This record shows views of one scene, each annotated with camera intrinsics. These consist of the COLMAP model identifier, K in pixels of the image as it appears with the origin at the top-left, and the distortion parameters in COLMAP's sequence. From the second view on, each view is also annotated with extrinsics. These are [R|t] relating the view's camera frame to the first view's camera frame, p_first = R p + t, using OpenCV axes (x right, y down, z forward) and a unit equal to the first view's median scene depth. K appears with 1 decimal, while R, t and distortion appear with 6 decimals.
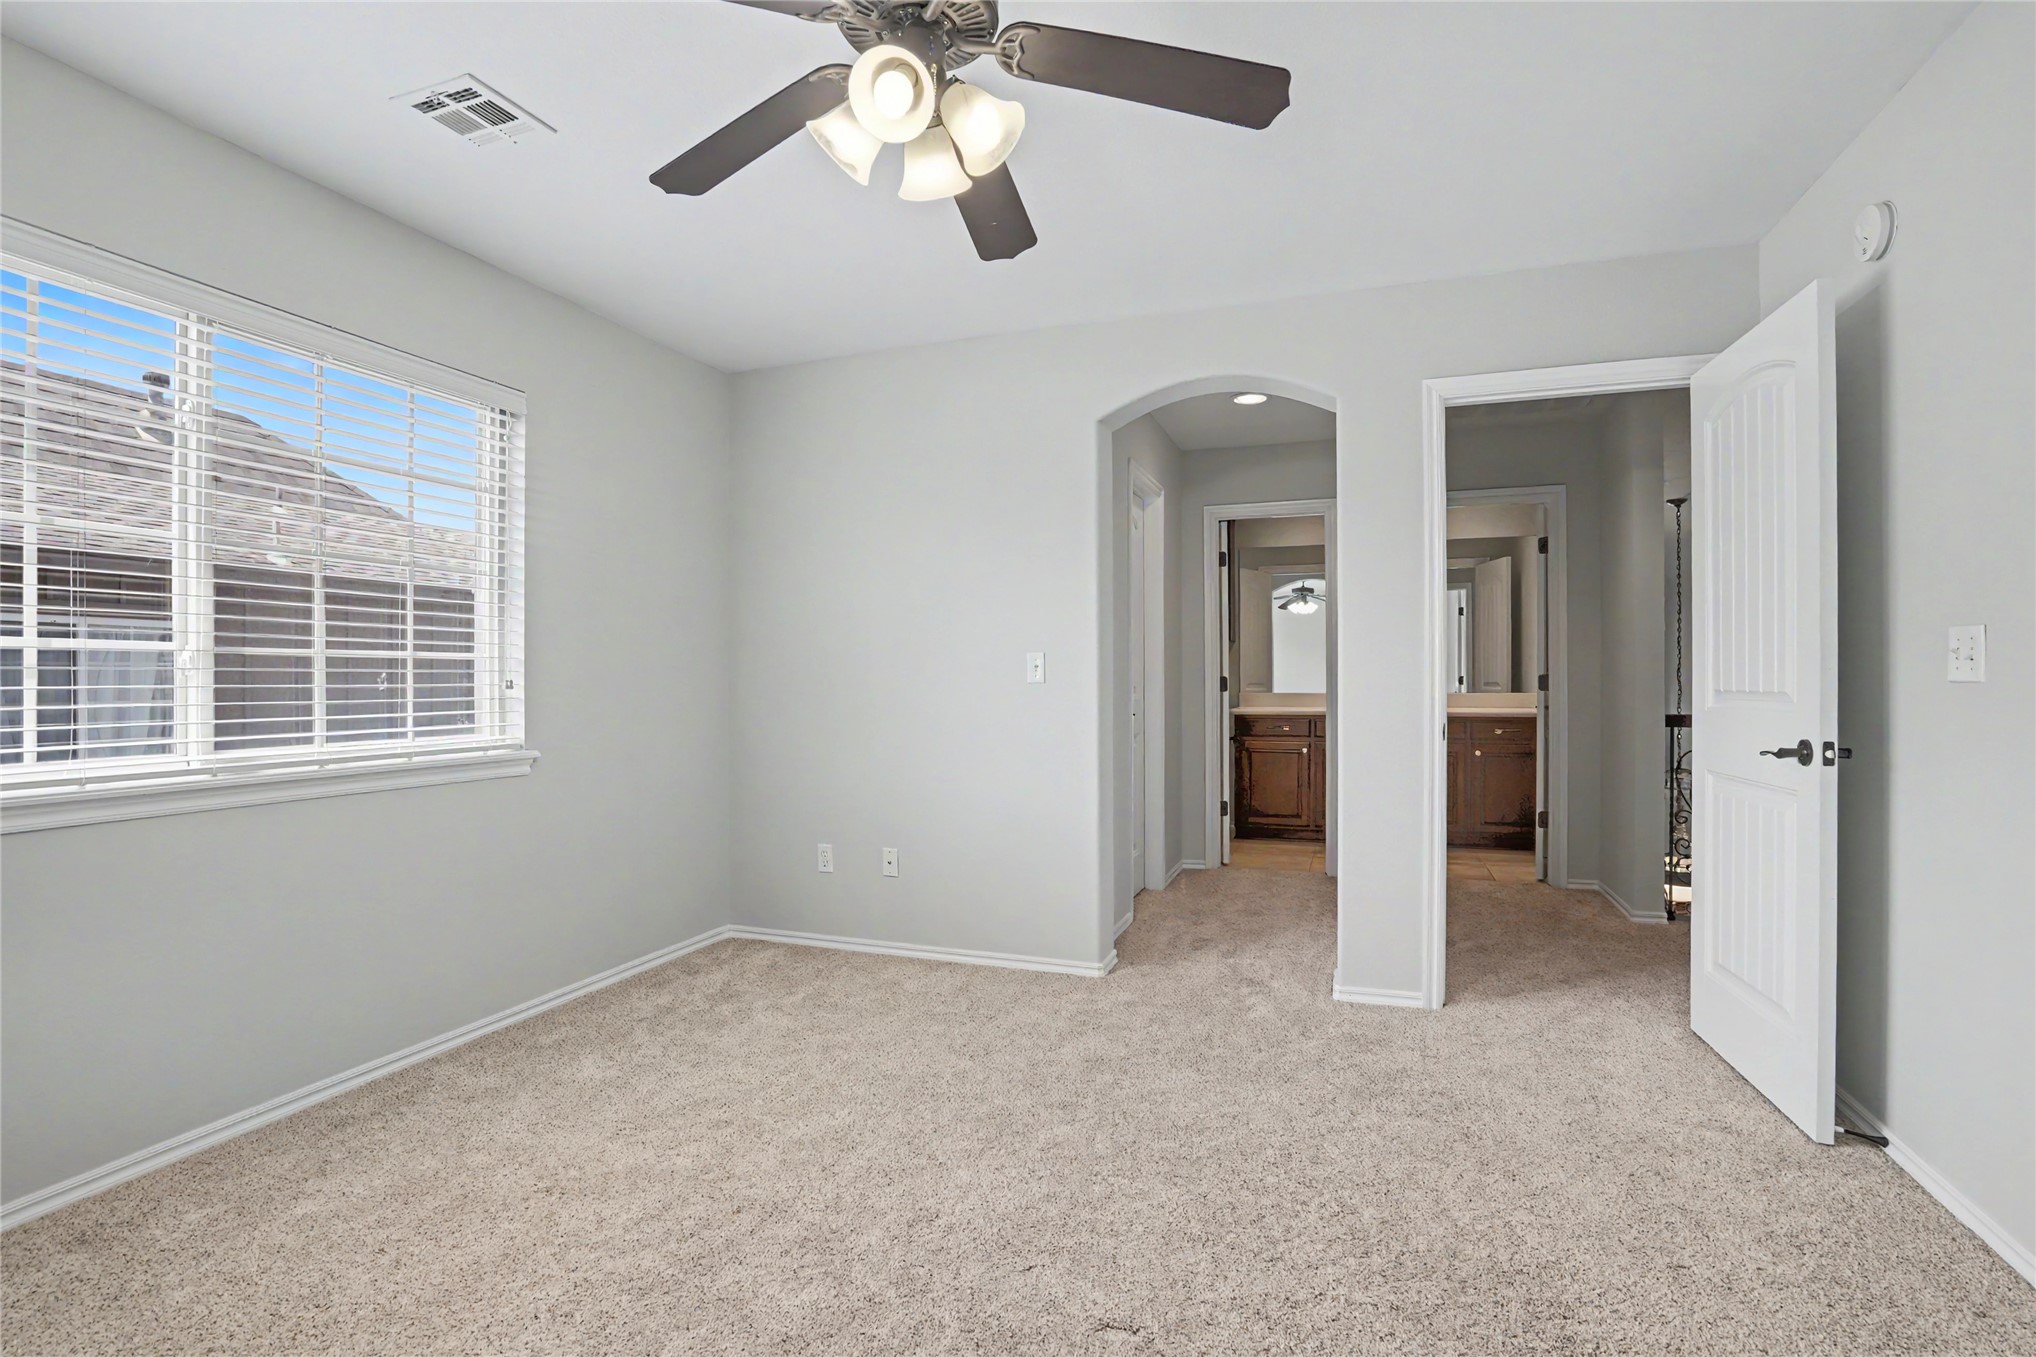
lens RADIAL K [[970.2, 0, 1022.5], [0, 970.2, 676.6], [0, 0, 1]] dist [-0.062154, 0.025015]
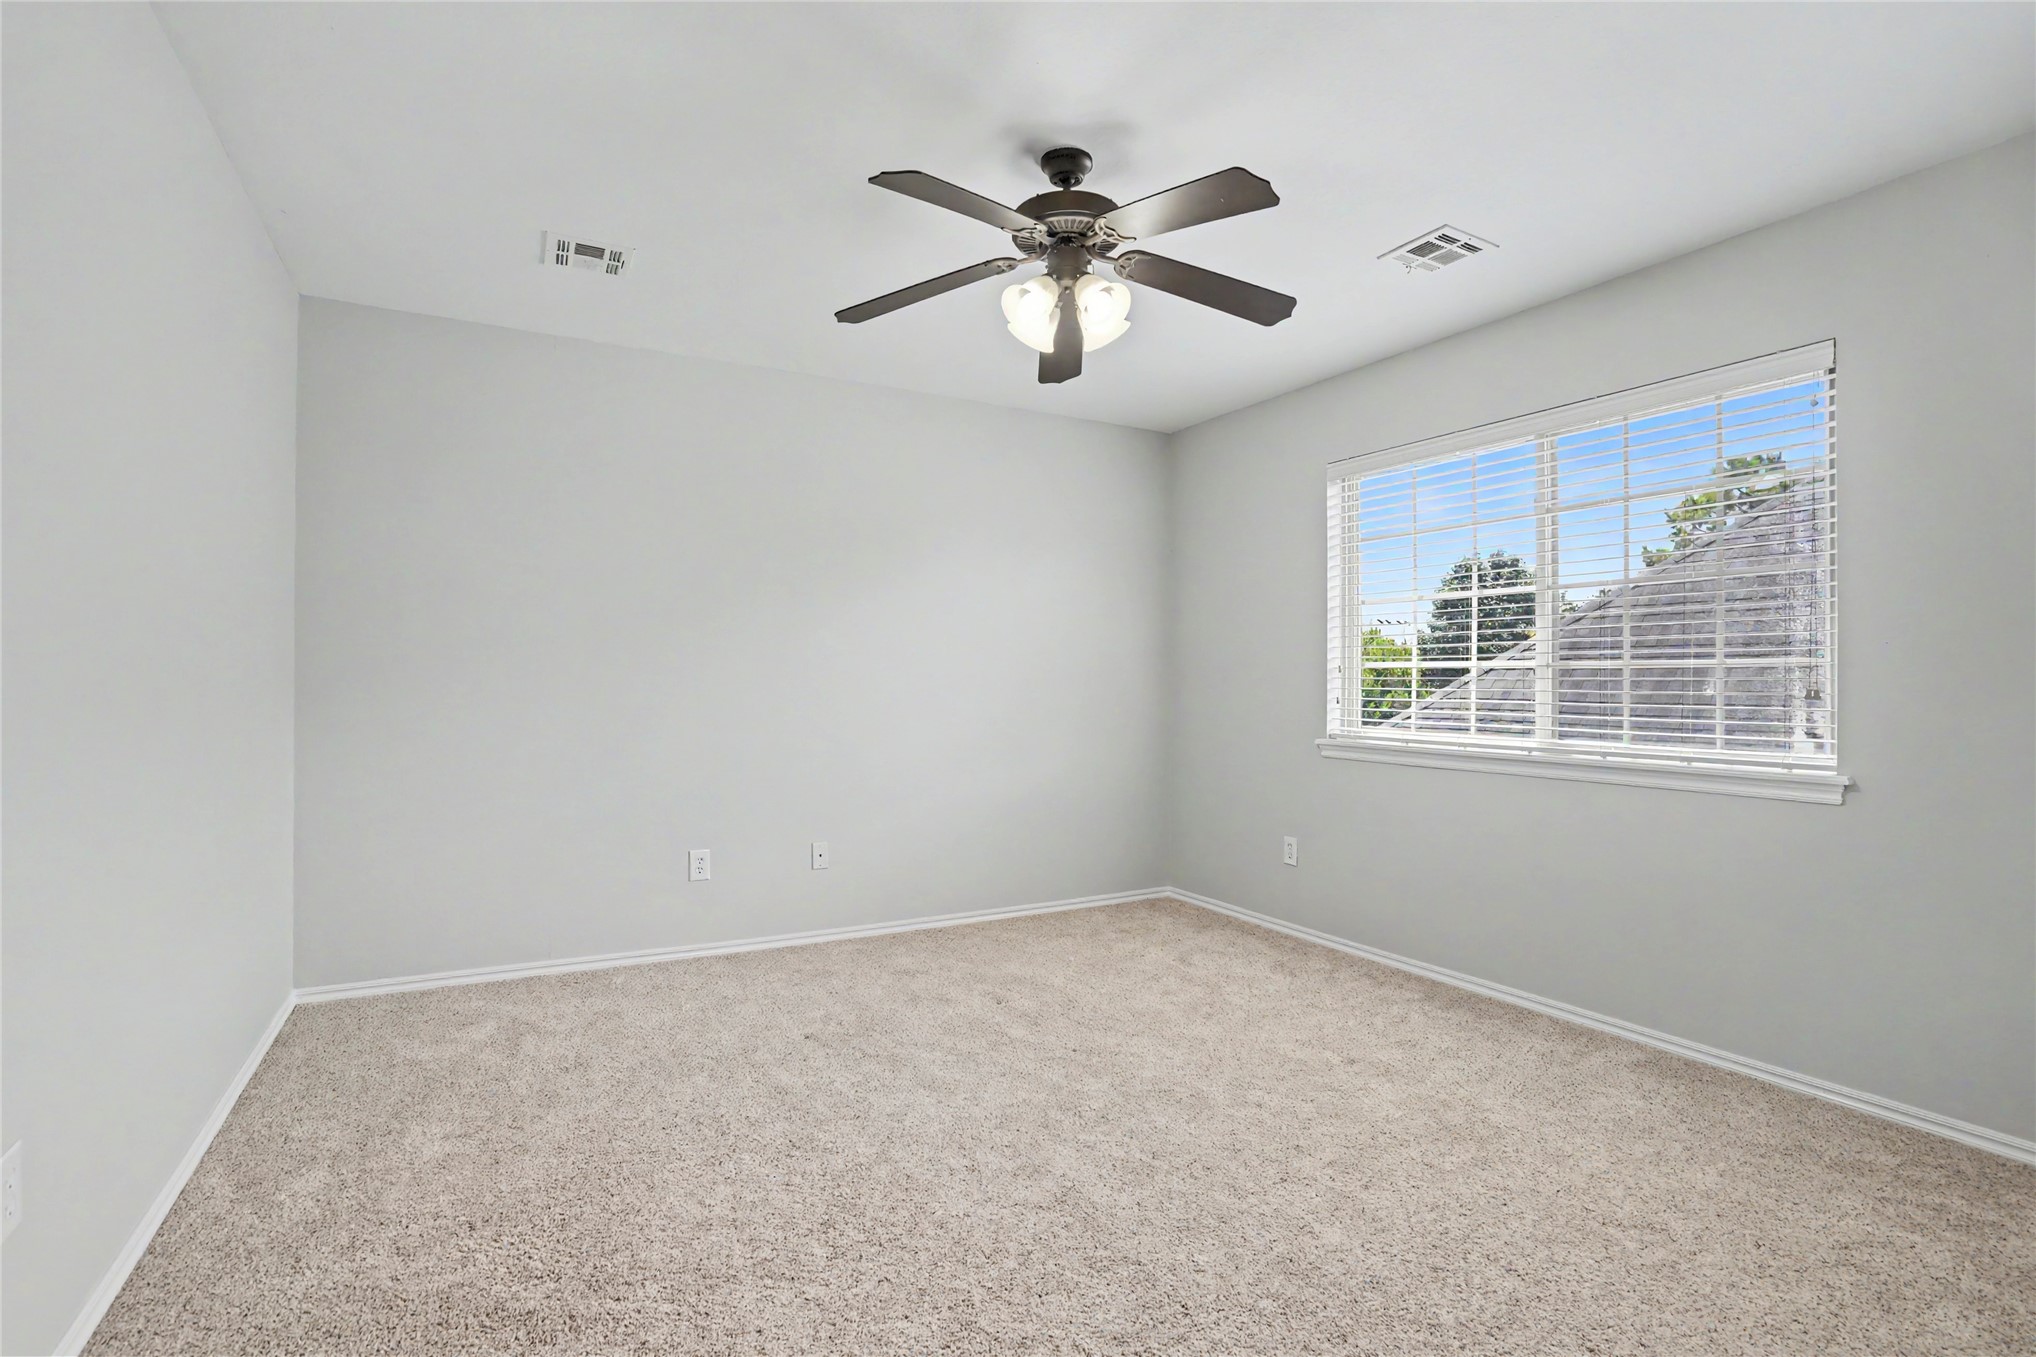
lens RADIAL K [[970.2, 0, 1022.5], [0, 970.2, 676.6], [0, 0, 1]] dist [-0.062154, 0.025015]
pose [[-0.650719, -0.004832, -0.759303, 0.724466], [-0.001610, 0.999986, -0.004984, -0.002781], [0.759317, -0.002020, -0.650718, 1.314325]]
